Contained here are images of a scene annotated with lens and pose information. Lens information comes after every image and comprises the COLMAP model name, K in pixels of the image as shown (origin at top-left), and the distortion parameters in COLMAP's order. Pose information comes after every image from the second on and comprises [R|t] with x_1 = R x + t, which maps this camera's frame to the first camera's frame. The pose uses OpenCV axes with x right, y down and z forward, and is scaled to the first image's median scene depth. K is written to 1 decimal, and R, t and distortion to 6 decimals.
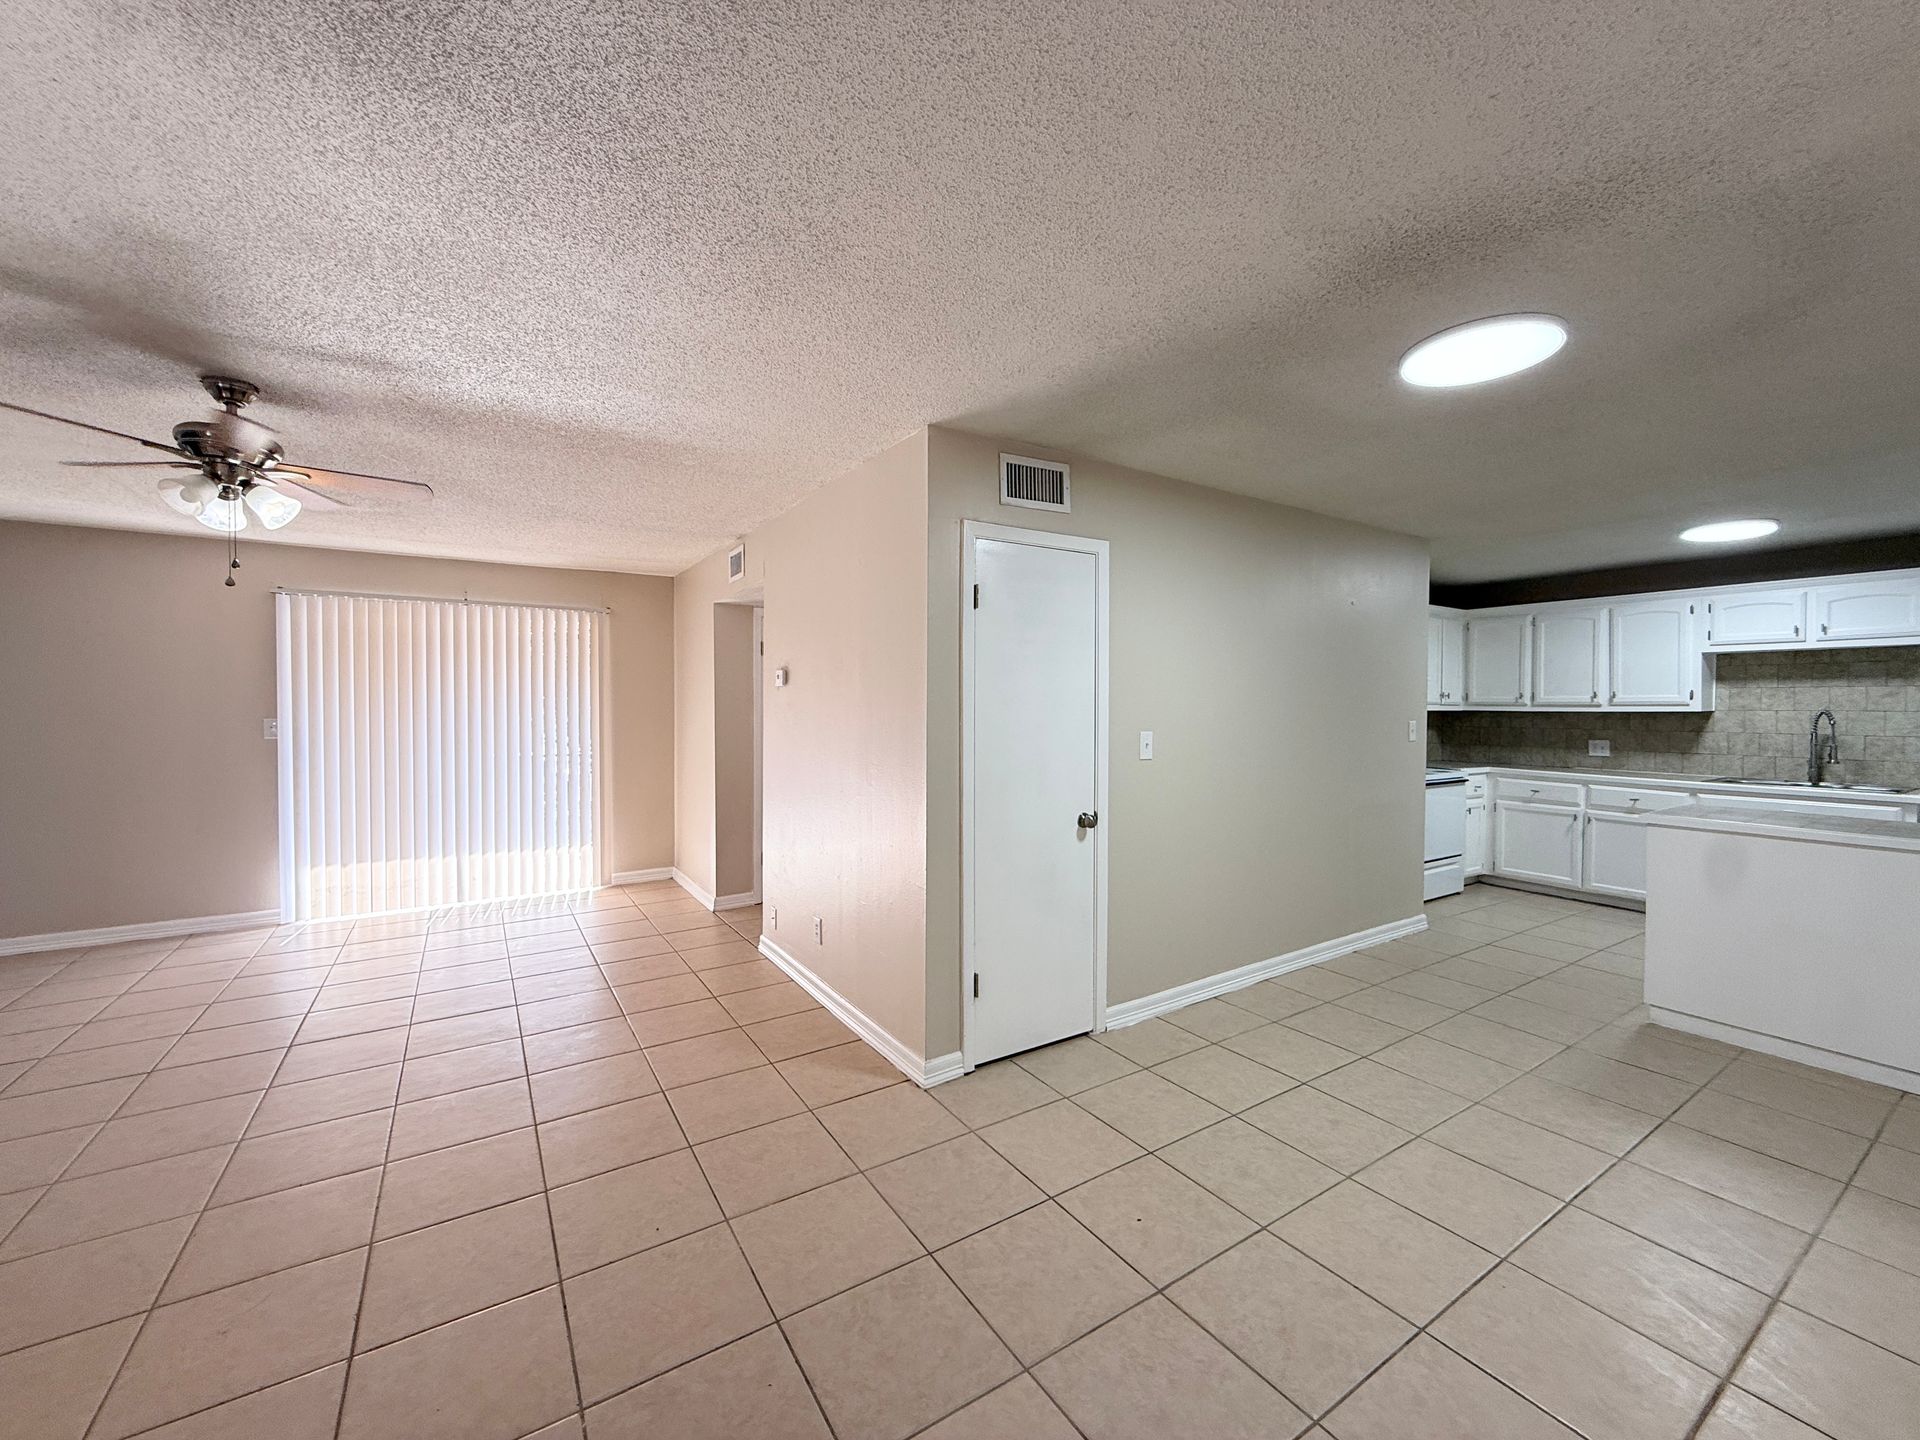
lens RADIAL K [[760.7, 0, 962.3], [0, 760.7, 718.5], [0, 0, 1]] dist [-0.000476, 0.000163]
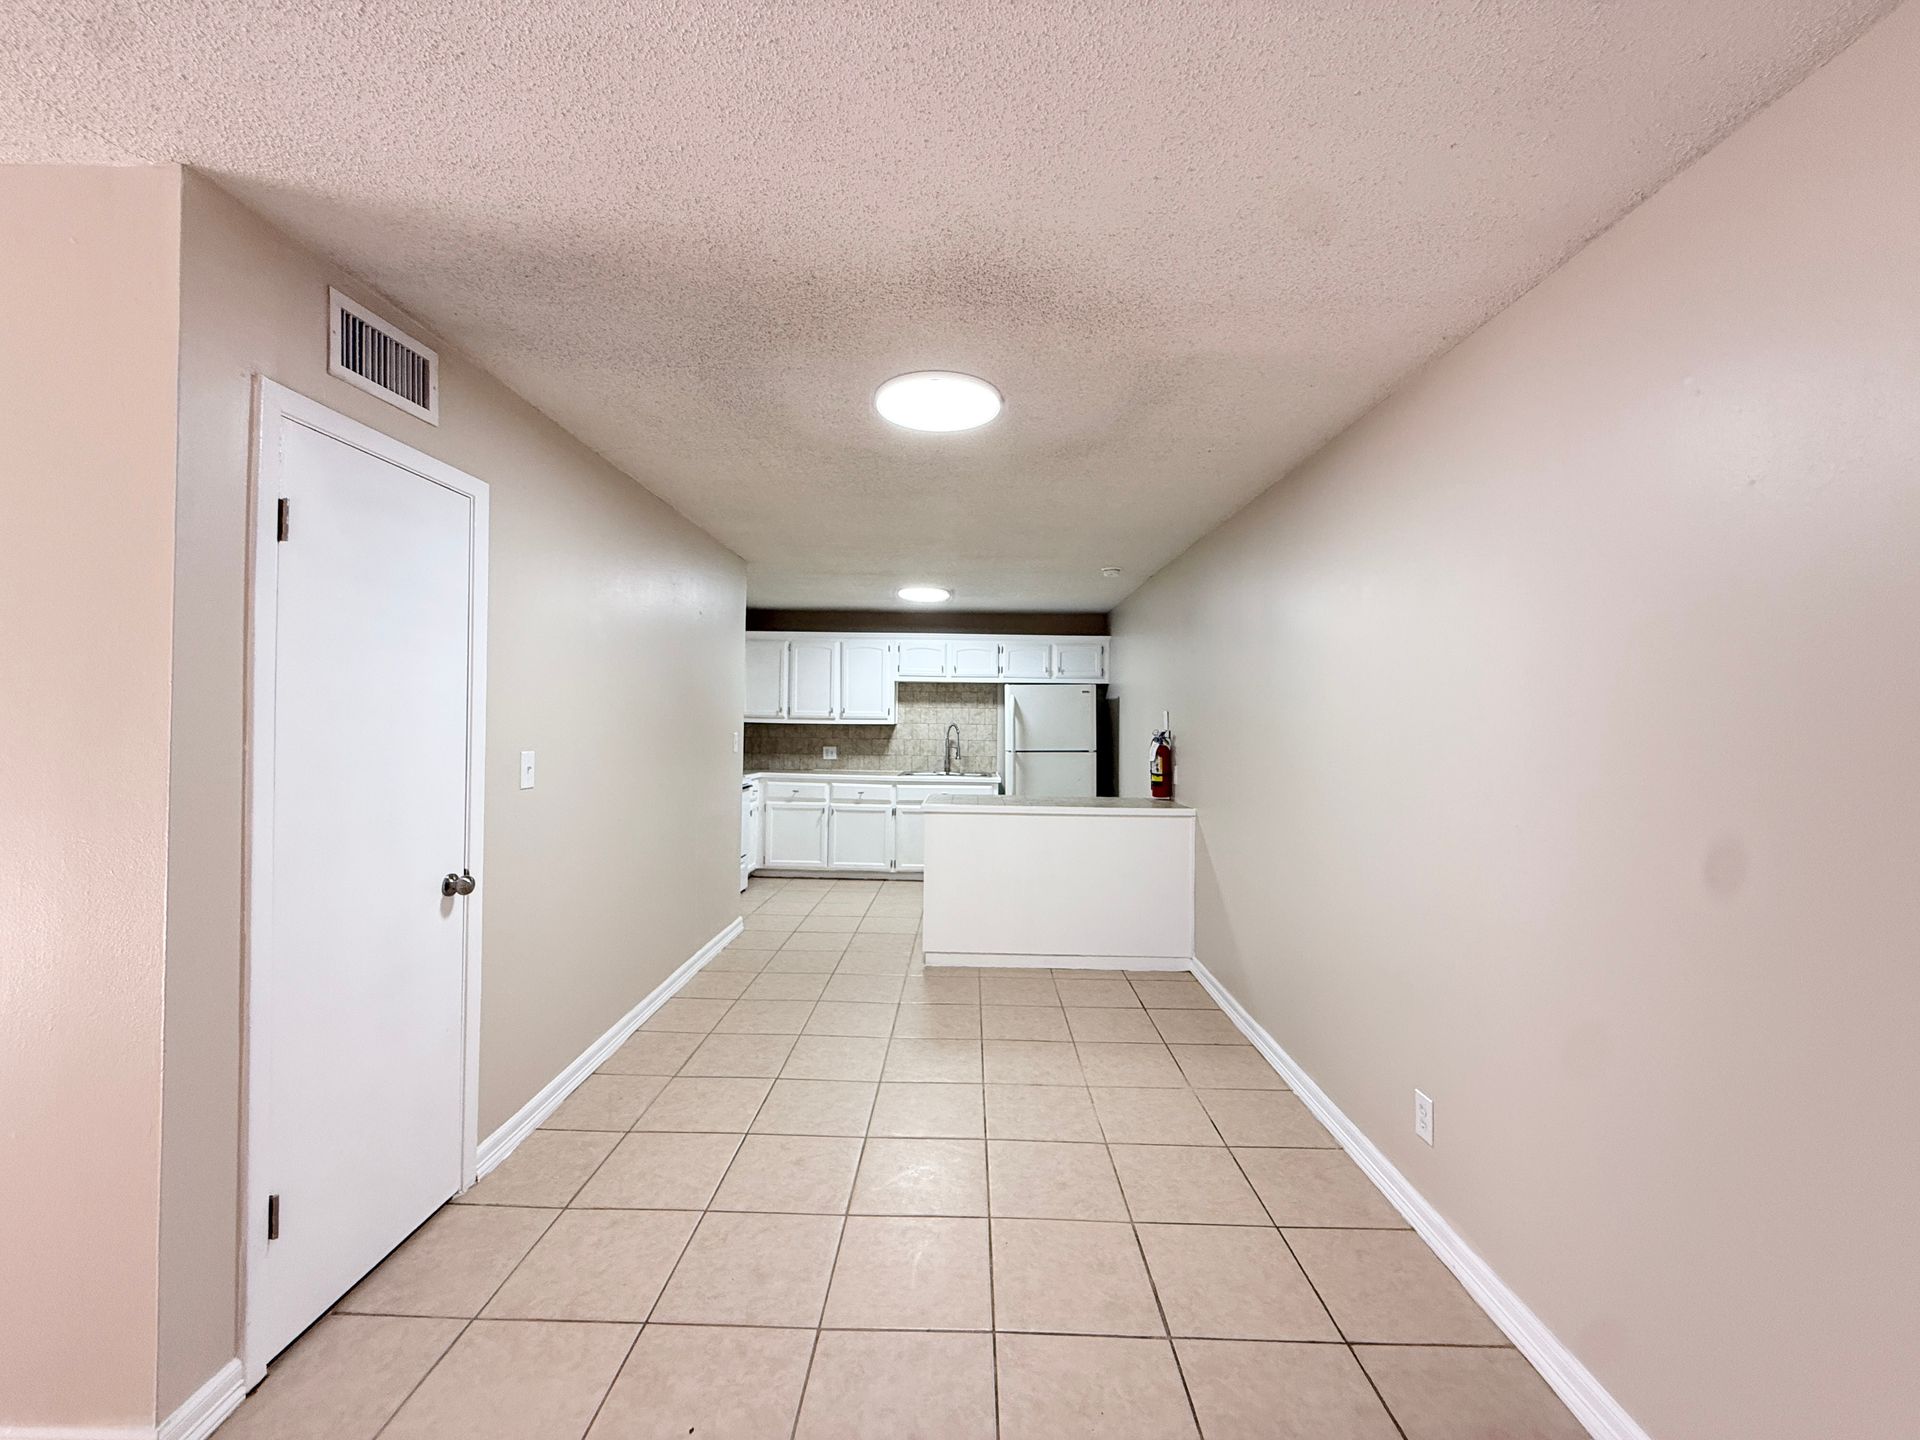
lens RADIAL K [[760.6, 0, 951.5], [0, 760.6, 717.1], [0, 0, 1]] dist [-0.000107, 0.000217]
pose [[0.559857, 0.010275, 0.828525, -0.102005], [0.001288, 0.999911, -0.013271, -0.003736], [-0.828588, 0.008497, 0.559794, 0.167288]]
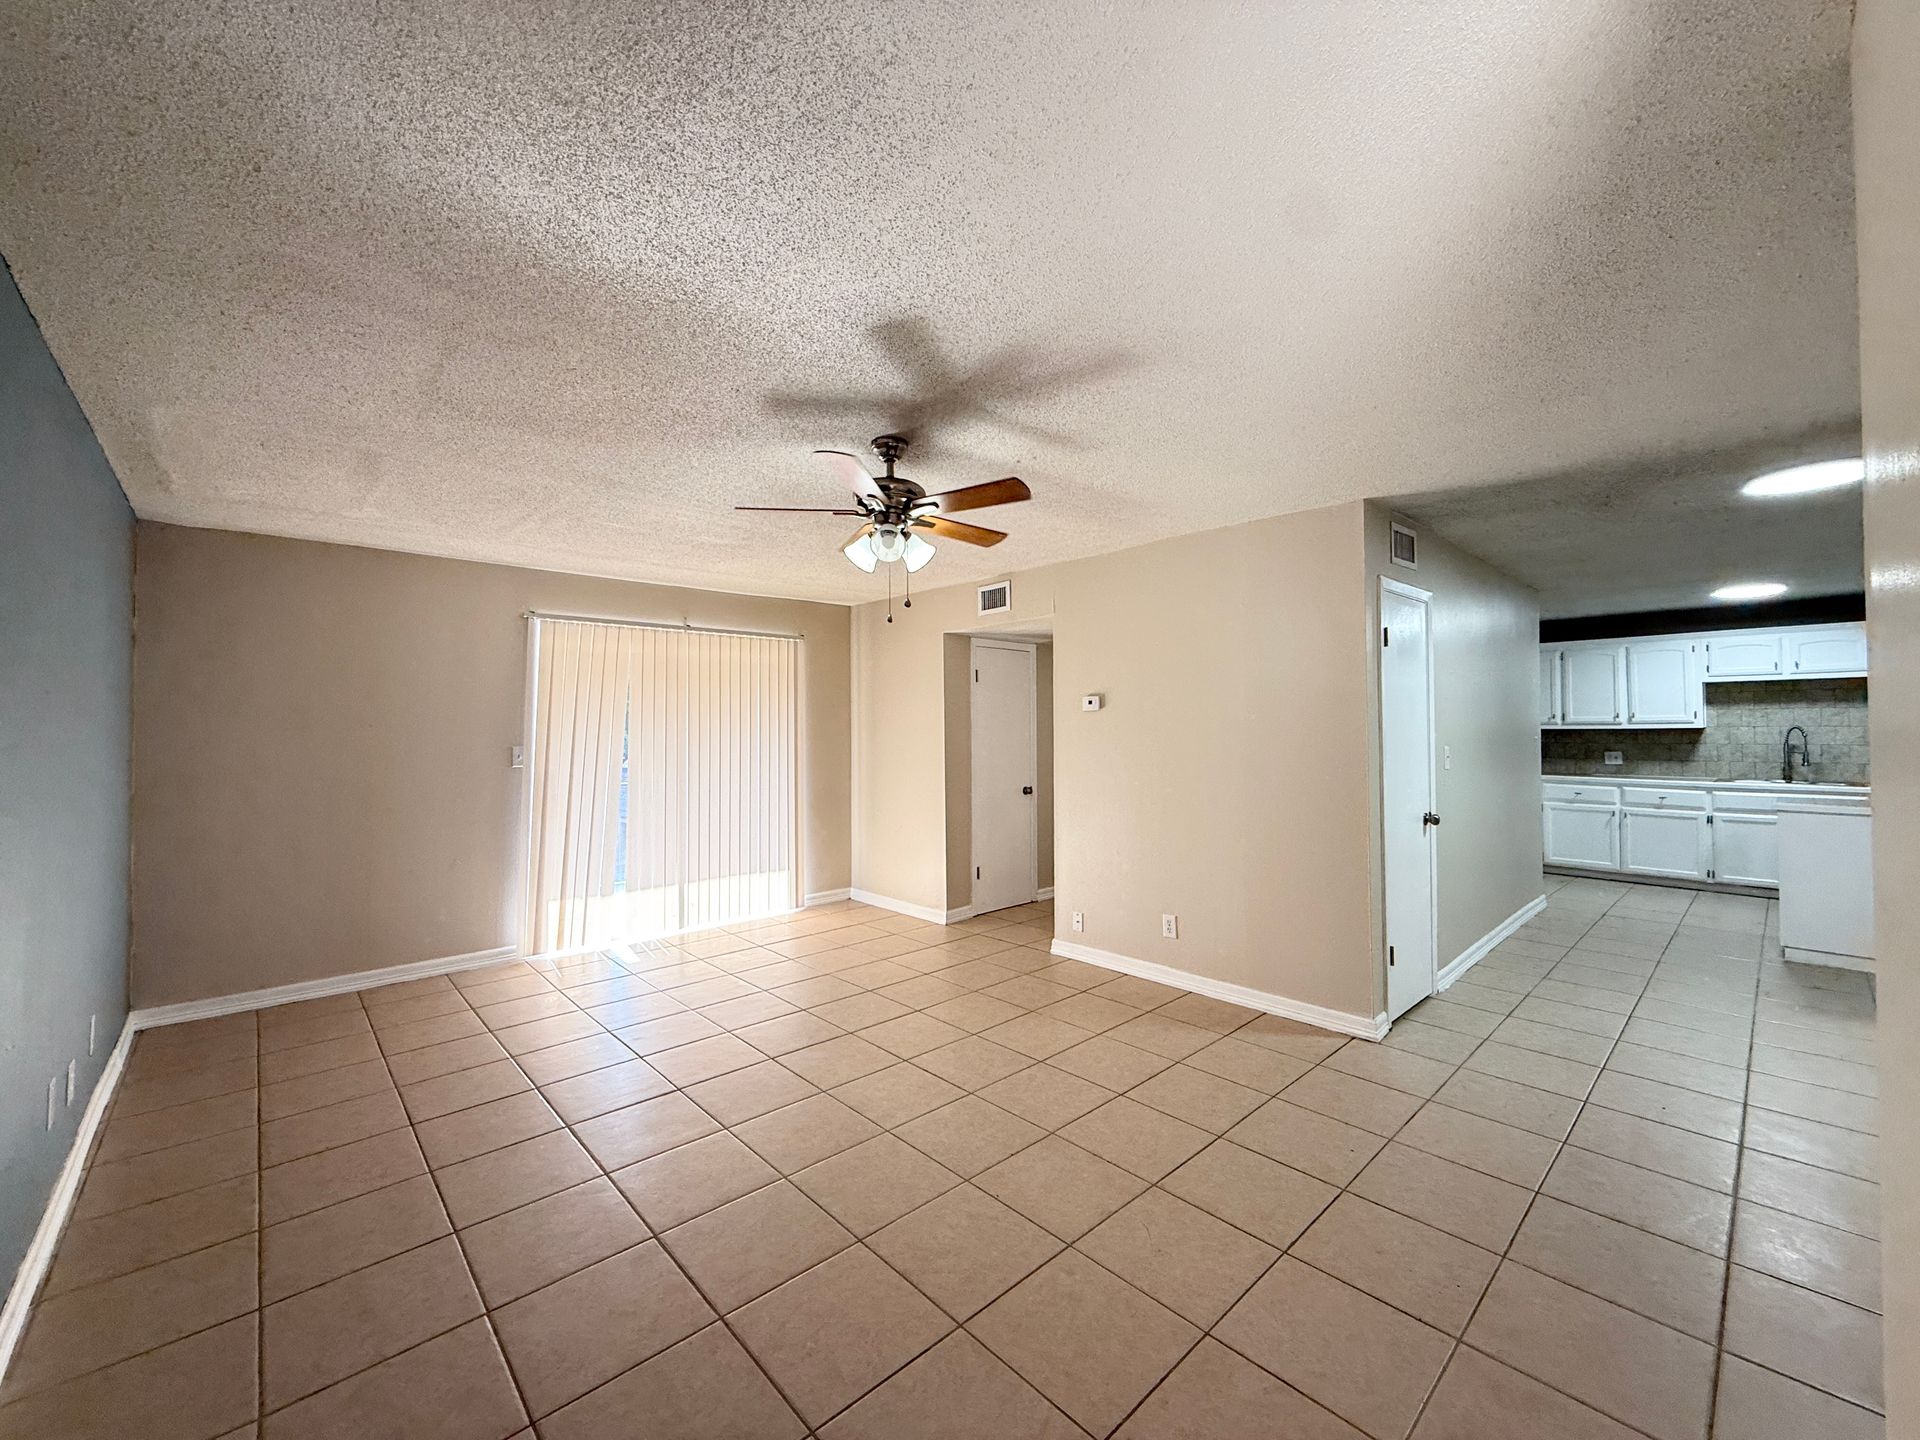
lens RADIAL K [[760.7, 0, 962.3], [0, 760.7, 718.5], [0, 0, 1]] dist [-0.000476, 0.000163]
pose [[0.984787, -0.005518, 0.173679, -0.525858], [0.011153, 0.999442, -0.031483, 0.001687], [-0.173408, 0.032941, 0.984299, -0.054502]]
